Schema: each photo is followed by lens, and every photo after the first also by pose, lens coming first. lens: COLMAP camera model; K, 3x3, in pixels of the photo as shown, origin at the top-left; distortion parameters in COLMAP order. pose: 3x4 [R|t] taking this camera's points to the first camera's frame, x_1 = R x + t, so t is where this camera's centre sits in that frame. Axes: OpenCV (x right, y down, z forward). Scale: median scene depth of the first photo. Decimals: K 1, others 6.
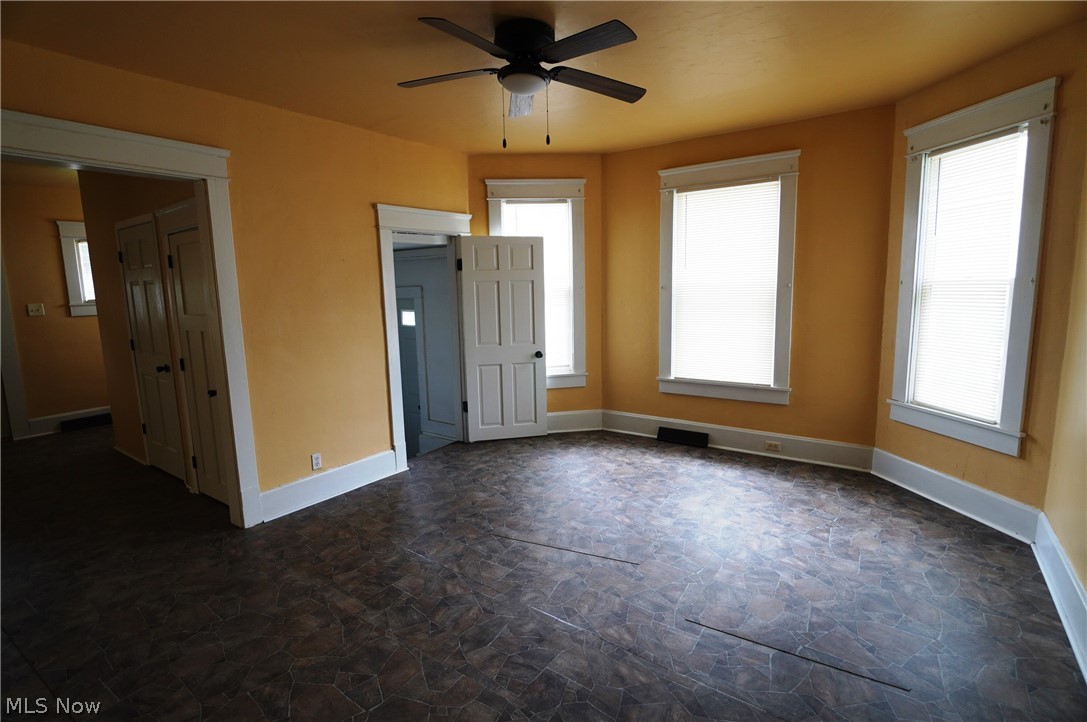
lens RADIAL K [[527.2, 0, 546.4], [0, 527.2, 357.8], [0, 0, 1]] dist [-0.026569, 0.001321]
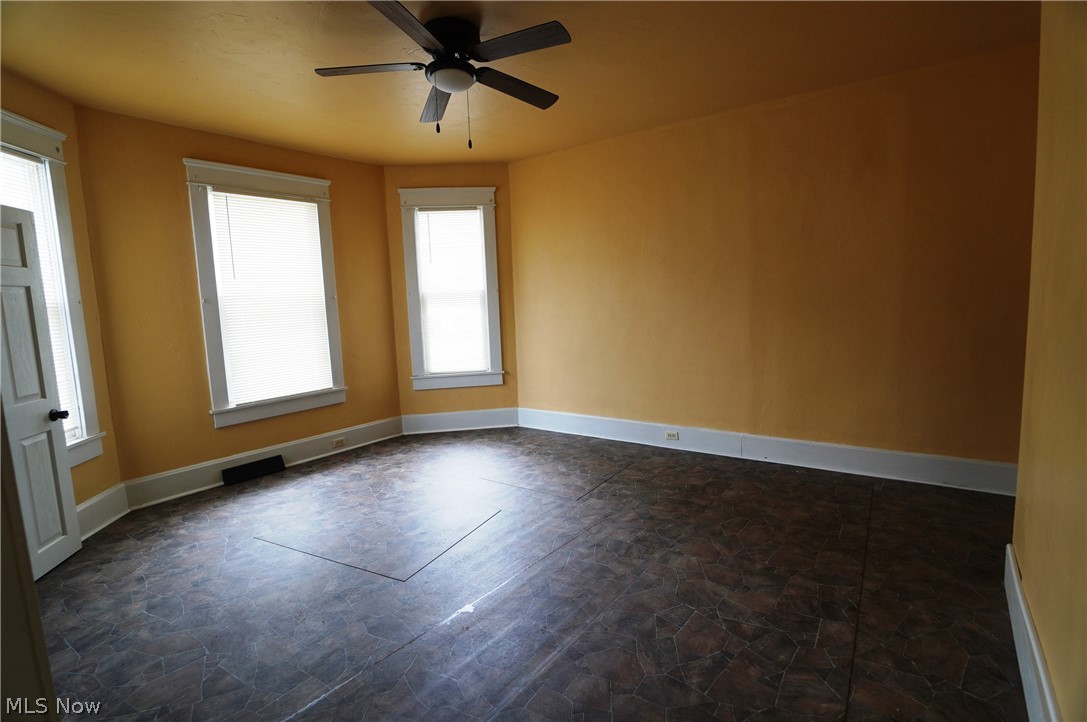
lens RADIAL K [[527.2, 0, 542.4], [0, 527.2, 354.9], [0, 0, 1]] dist [-0.026569, 0.001321]
pose [[0.021268, -0.085646, 0.996099, -0.657467], [0.173848, 0.981462, 0.080675, -0.027224], [-0.984543, 0.171454, 0.035763, 0.522777]]
